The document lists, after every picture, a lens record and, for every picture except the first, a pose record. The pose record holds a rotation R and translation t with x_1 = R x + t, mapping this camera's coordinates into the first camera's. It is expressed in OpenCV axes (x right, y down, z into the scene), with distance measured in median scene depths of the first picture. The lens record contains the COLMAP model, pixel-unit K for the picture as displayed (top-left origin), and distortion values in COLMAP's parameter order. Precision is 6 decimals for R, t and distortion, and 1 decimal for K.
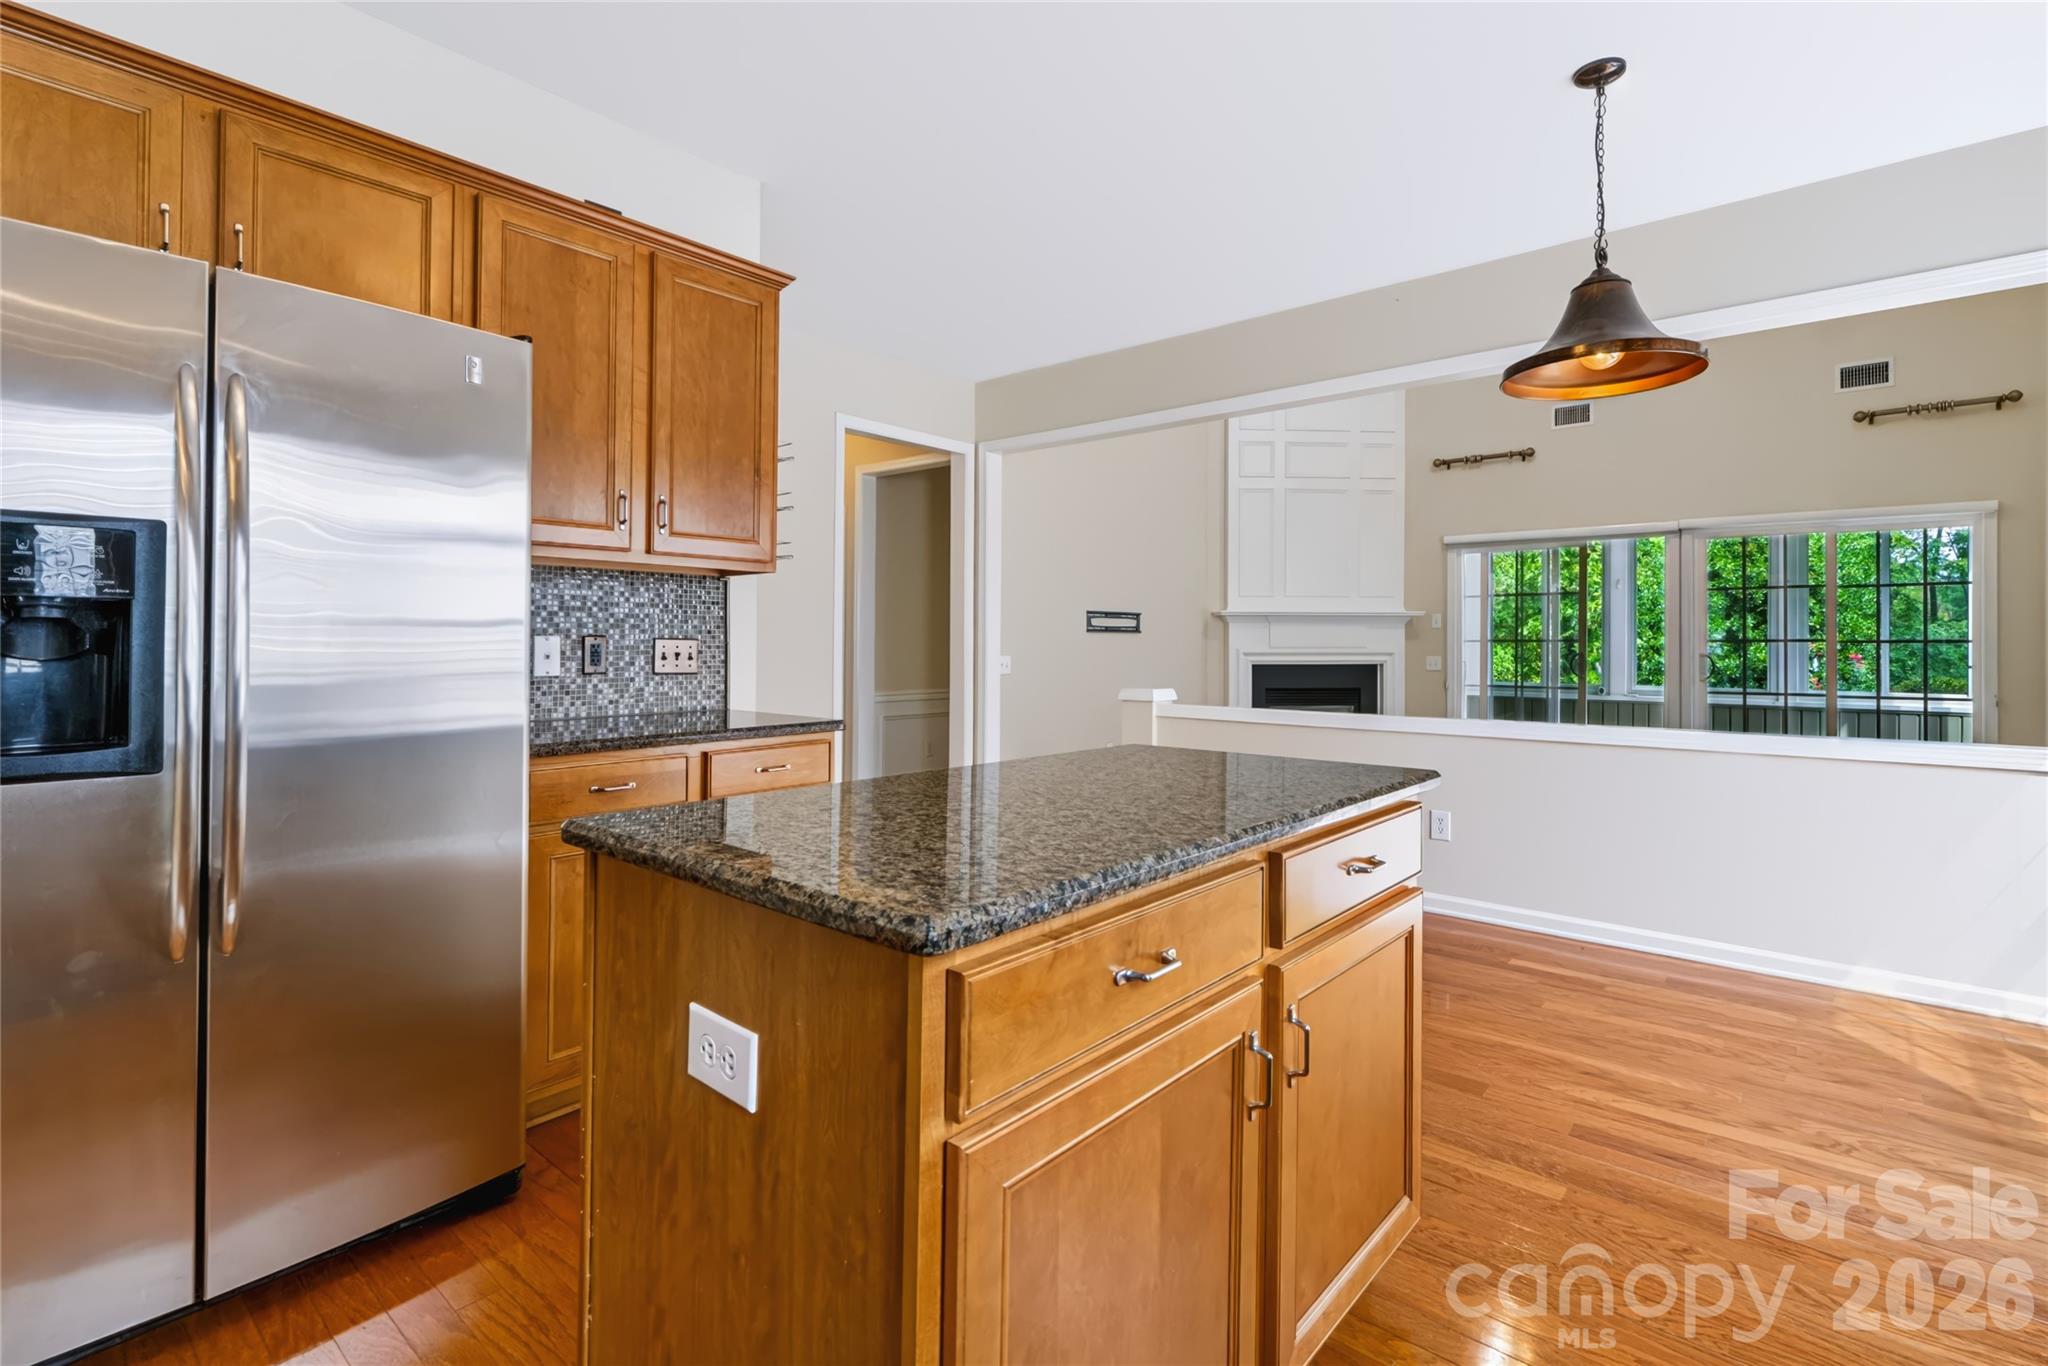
lens RADIAL K [[953.4, 0, 1010.1], [0, 953.4, 641.7], [0, 0, 1]] dist [0.000068, 0.001486]
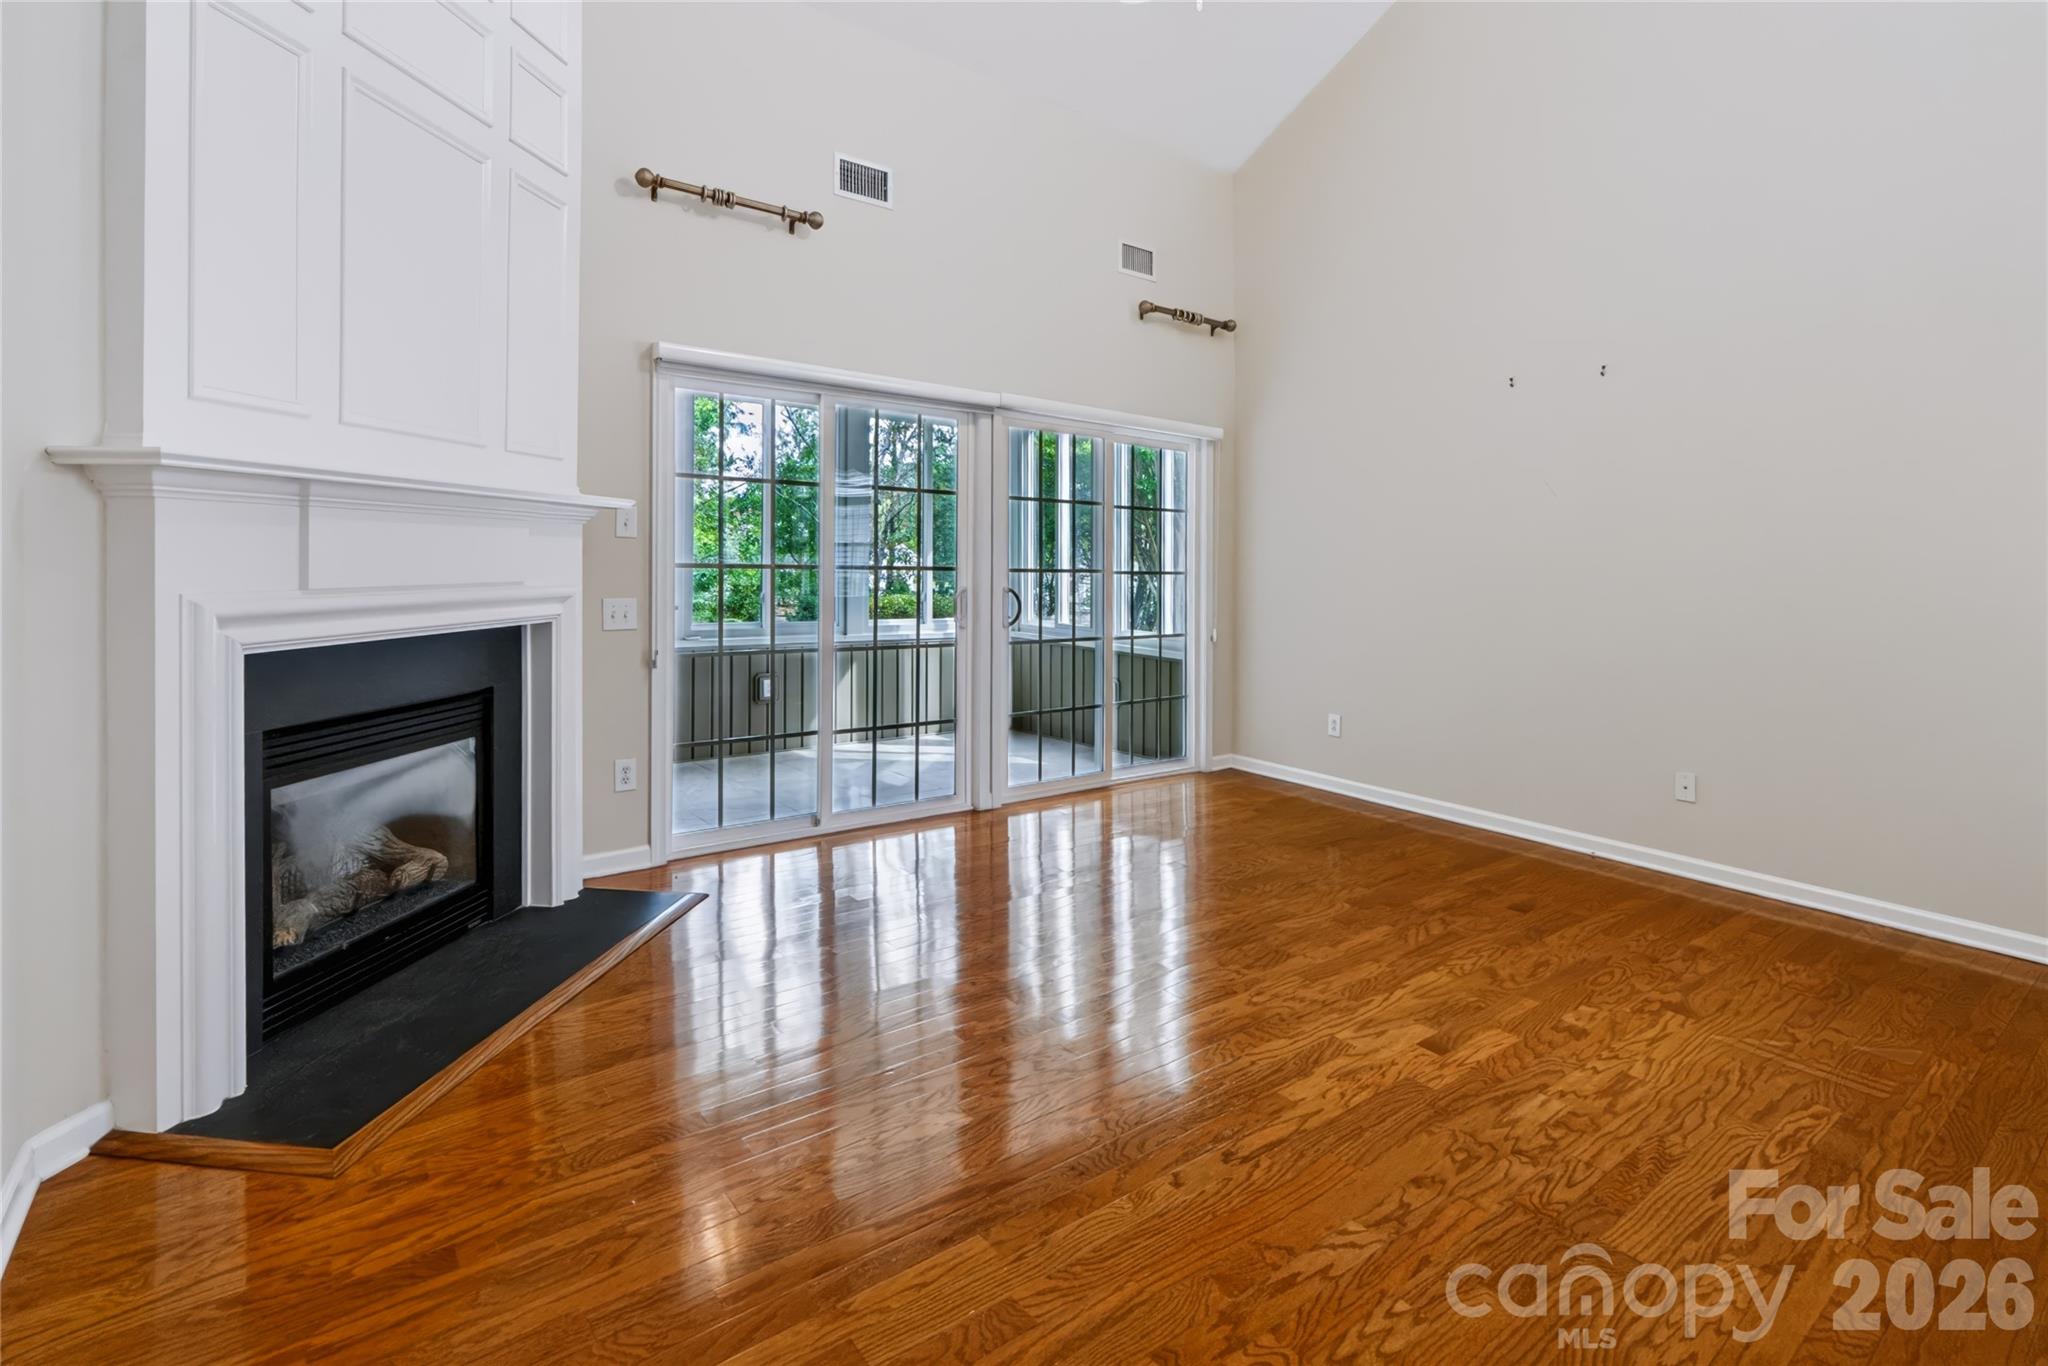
lens RADIAL K [[953.4, 0, 988.7], [0, 953.4, 582.0], [0, 0, 1]] dist [0.000068, 0.001486]
pose [[0.209133, -0.021232, 0.977657, 0.039397], [-0.031686, 0.999092, 0.028476, -0.013291], [-0.977374, -0.036934, 0.208270, 0.859576]]
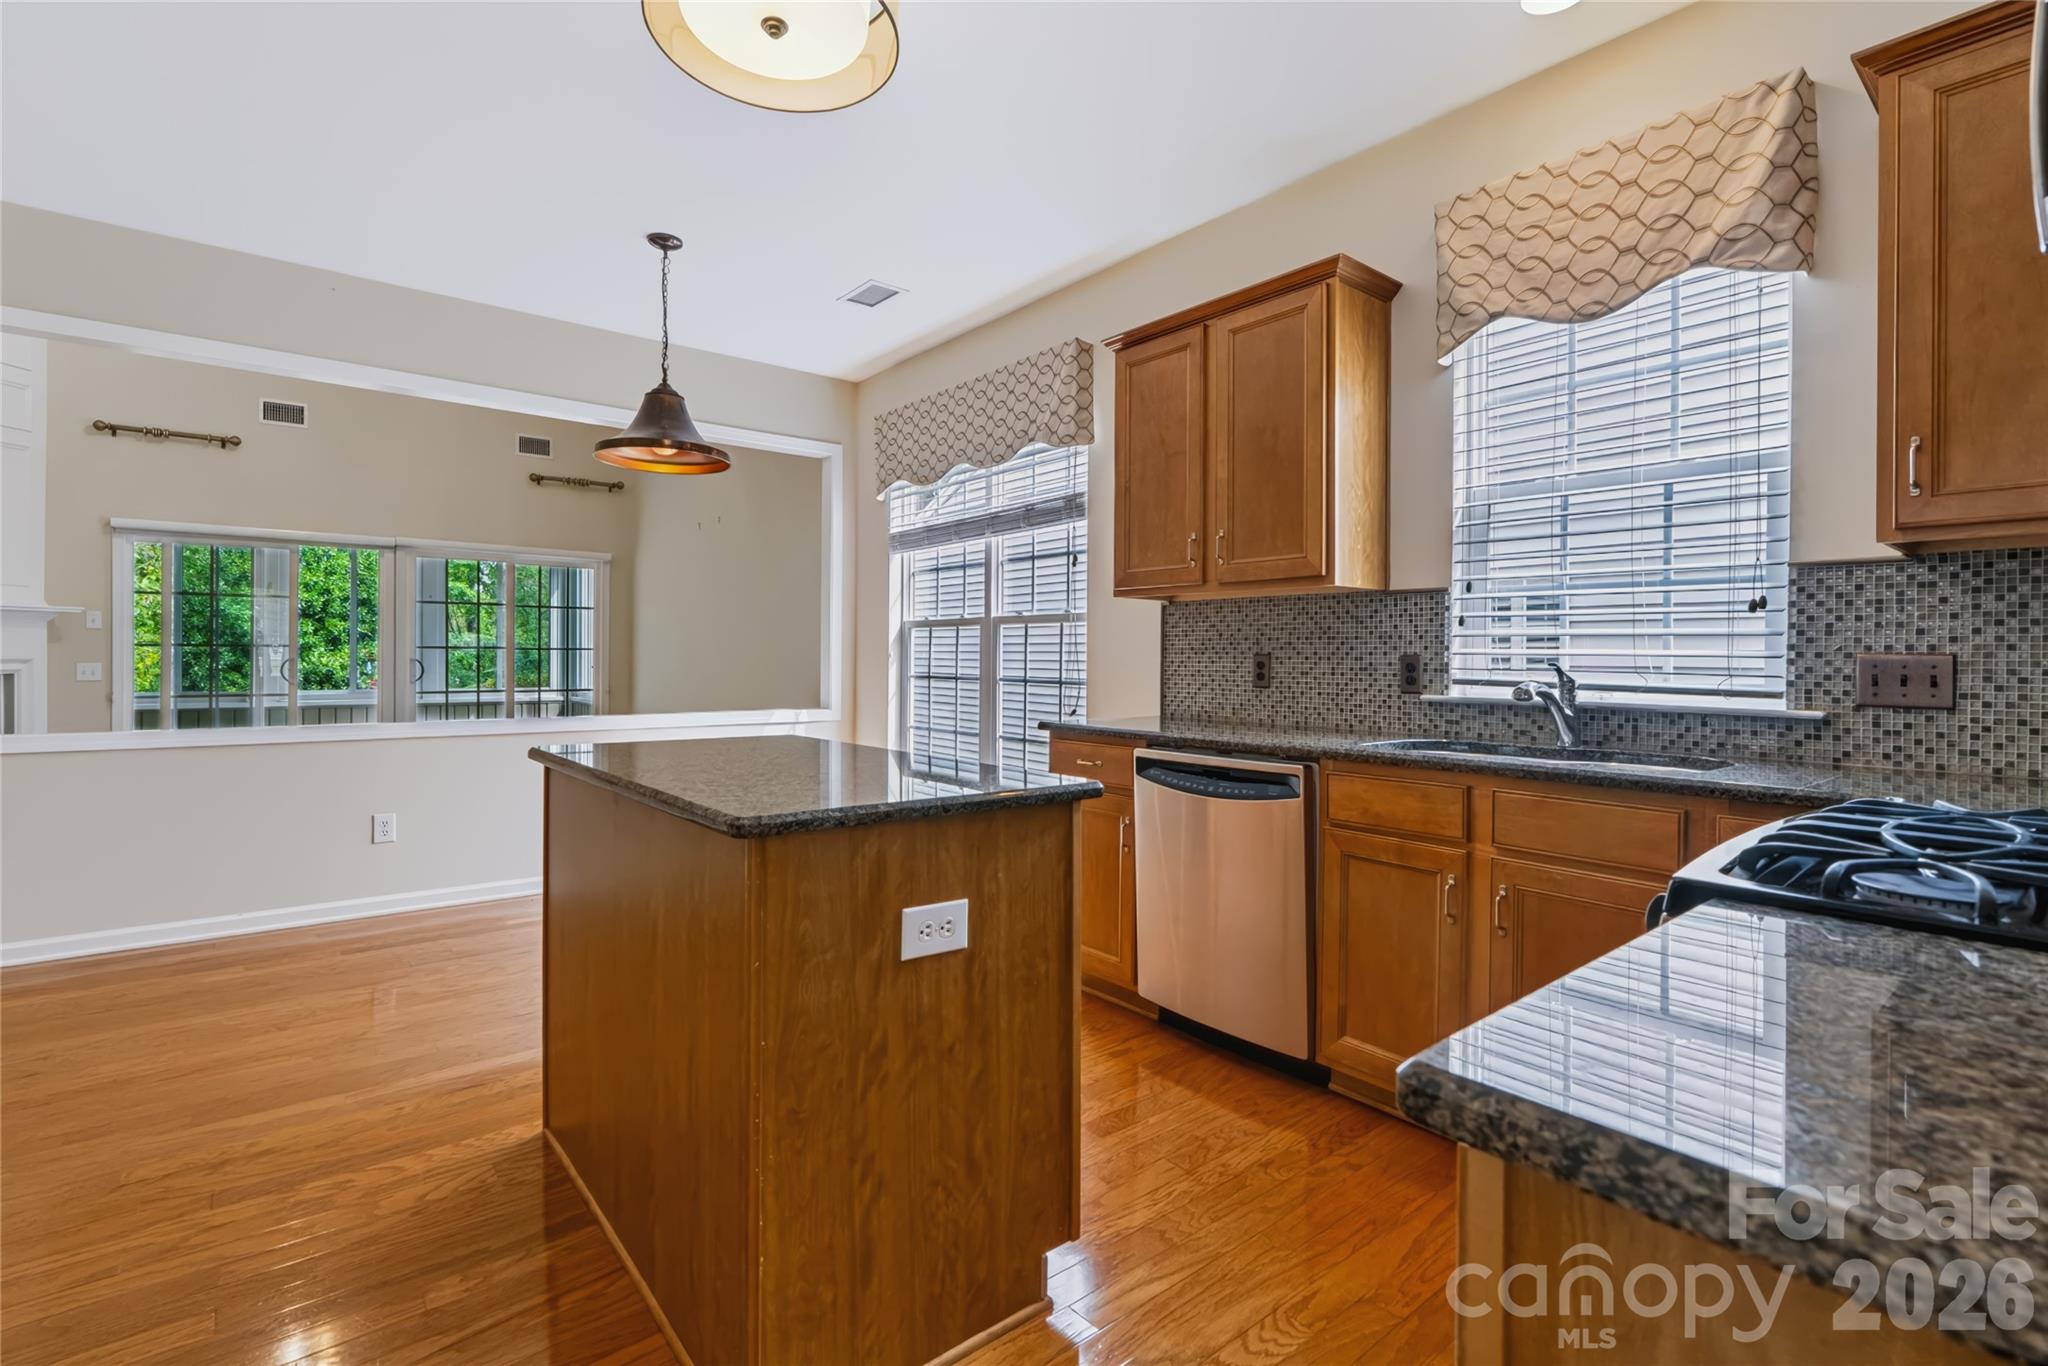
lens RADIAL K [[953.4, 0, 1039.6], [0, 953.4, 661.5], [0, 0, 1]] dist [0.000068, 0.001486]
pose [[0.163175, -0.006902, 0.986573, -0.260603], [-0.008291, 0.999931, 0.008367, 0.000252], [-0.986562, -0.009545, 0.163106, 0.089464]]
